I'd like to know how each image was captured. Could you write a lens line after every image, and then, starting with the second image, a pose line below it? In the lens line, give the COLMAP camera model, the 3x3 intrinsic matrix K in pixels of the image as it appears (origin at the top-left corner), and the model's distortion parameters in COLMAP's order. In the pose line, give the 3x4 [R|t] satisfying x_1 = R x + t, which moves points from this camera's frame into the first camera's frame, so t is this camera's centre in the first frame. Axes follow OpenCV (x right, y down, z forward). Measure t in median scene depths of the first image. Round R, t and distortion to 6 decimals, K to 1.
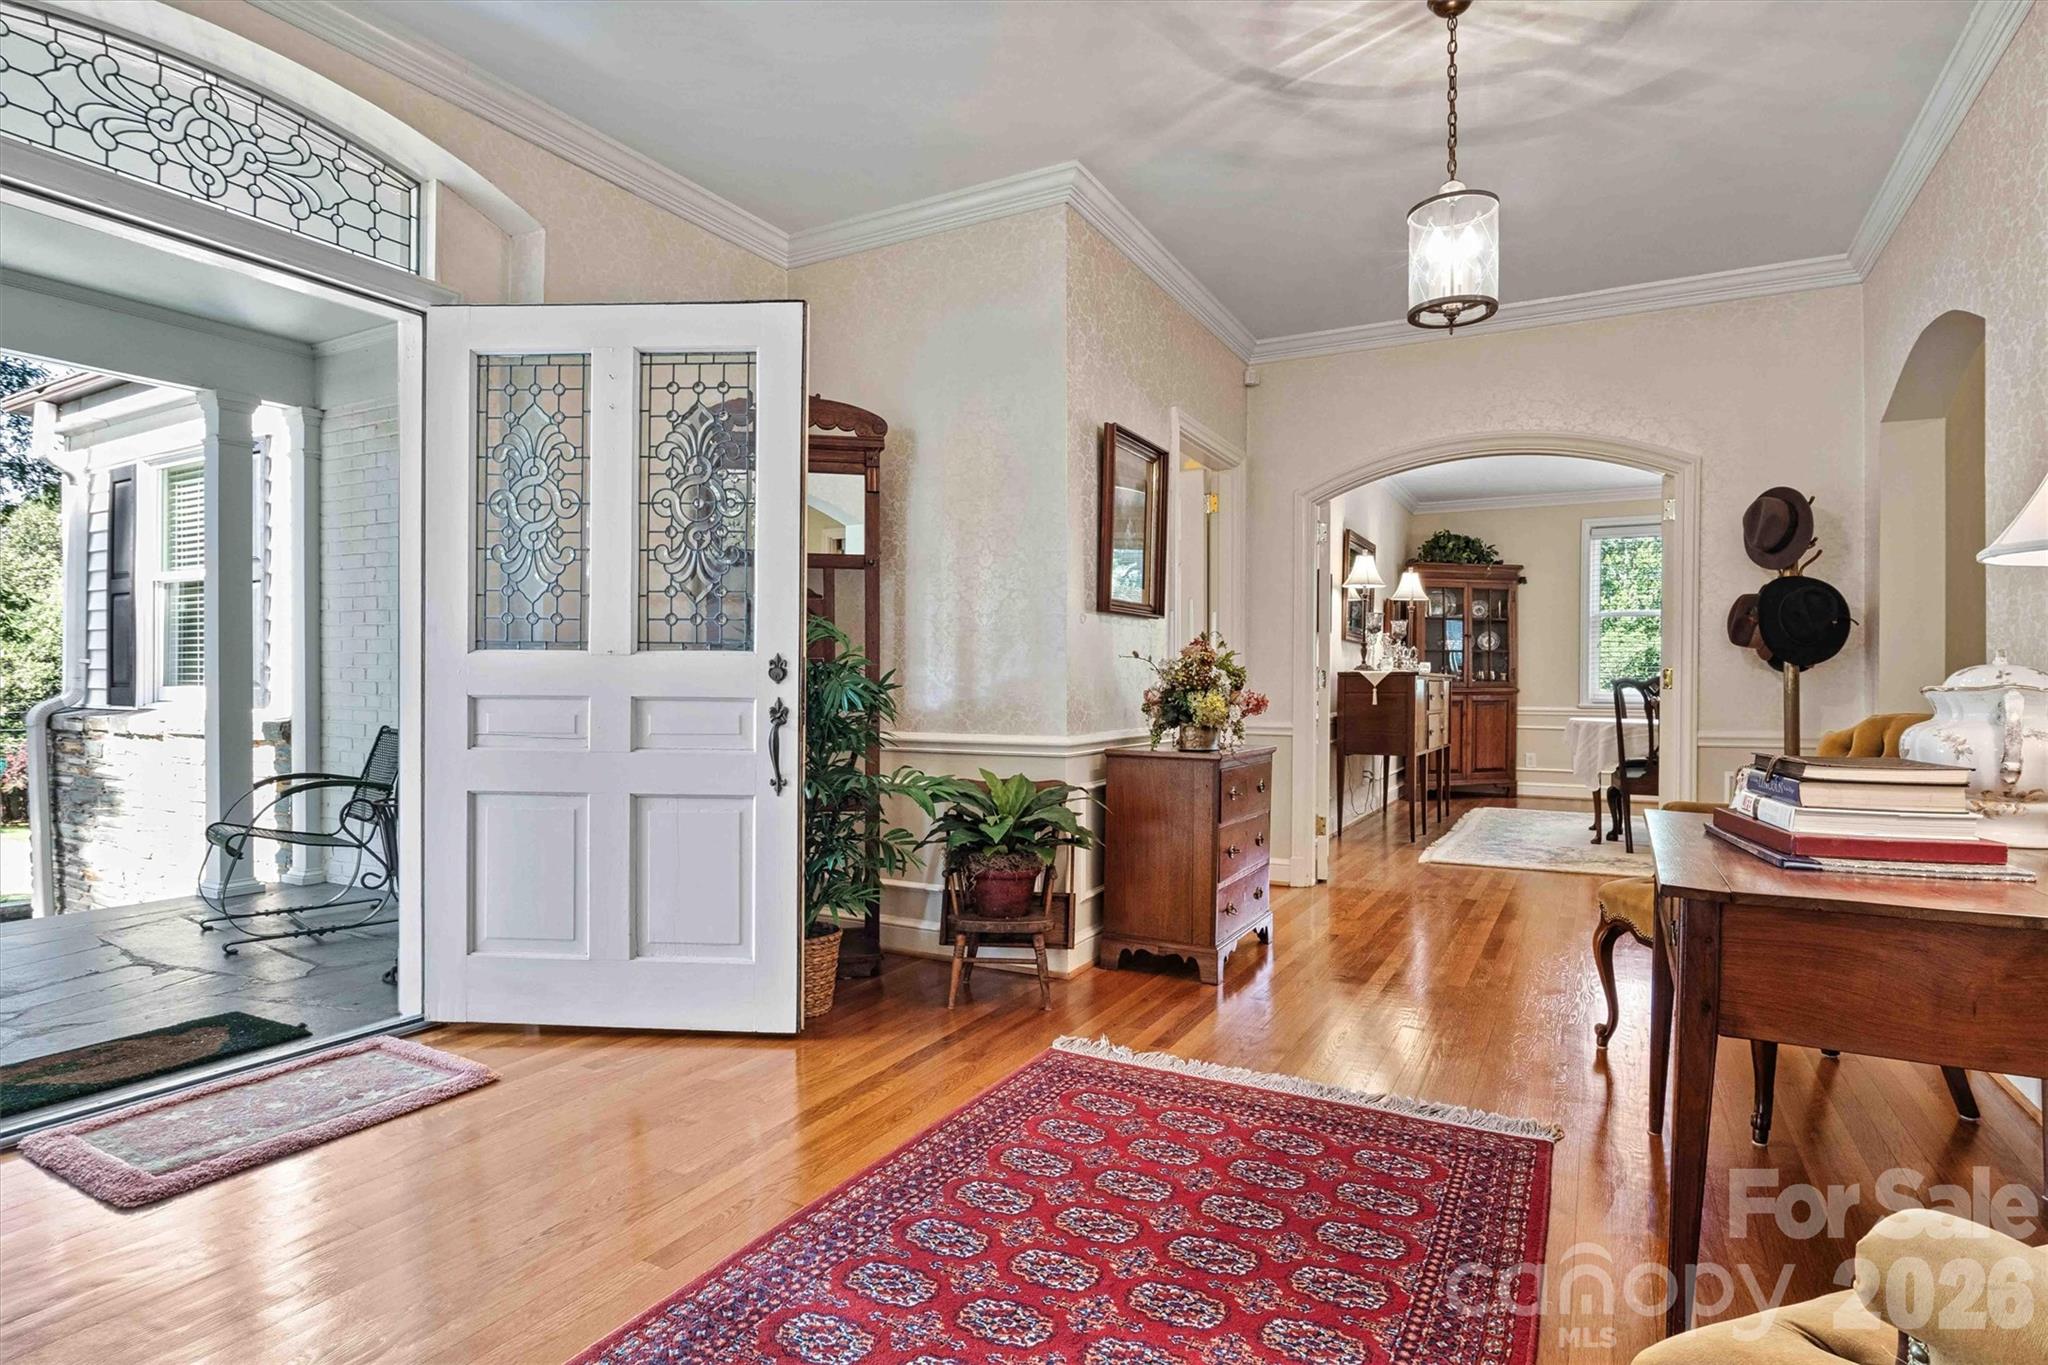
lens RADIAL K [[1037.1, 0, 1028.9], [0, 1037.1, 692.9], [0, 0, 1]] dist [-0.018843, -0.001744]
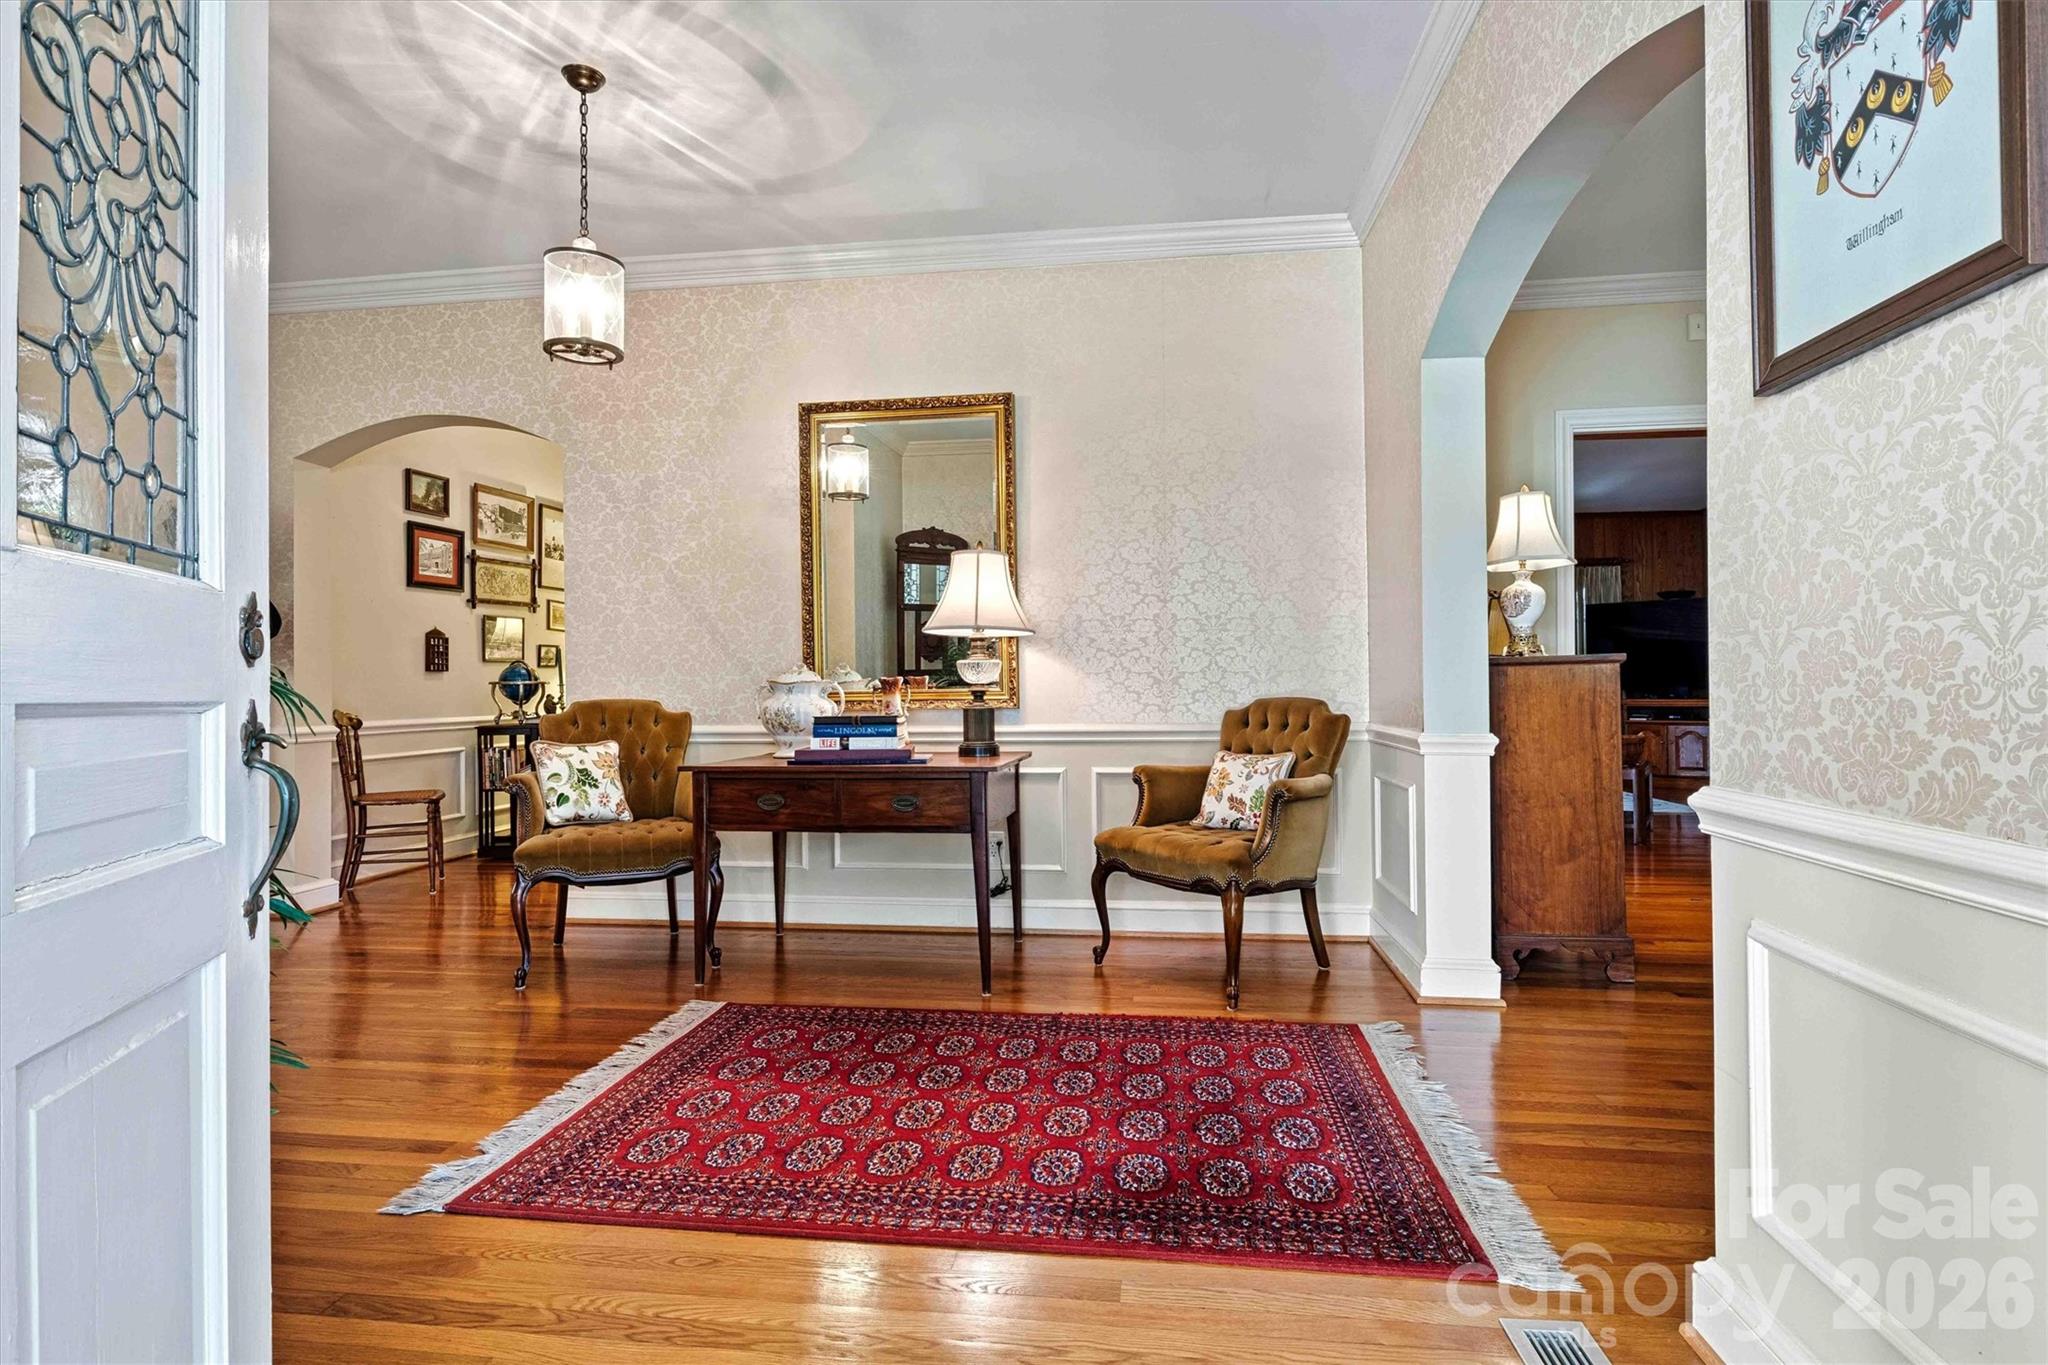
lens RADIAL K [[1037.1, 0, 1020.3], [0, 1037.1, 681.8], [0, 0, 1]] dist [-0.018843, -0.001744]
pose [[-0.363656, 0.002728, 0.931529, -0.841959], [0.011057, 0.999938, 0.001388, -0.001567], [-0.931468, 0.010804, -0.363664, 0.991065]]
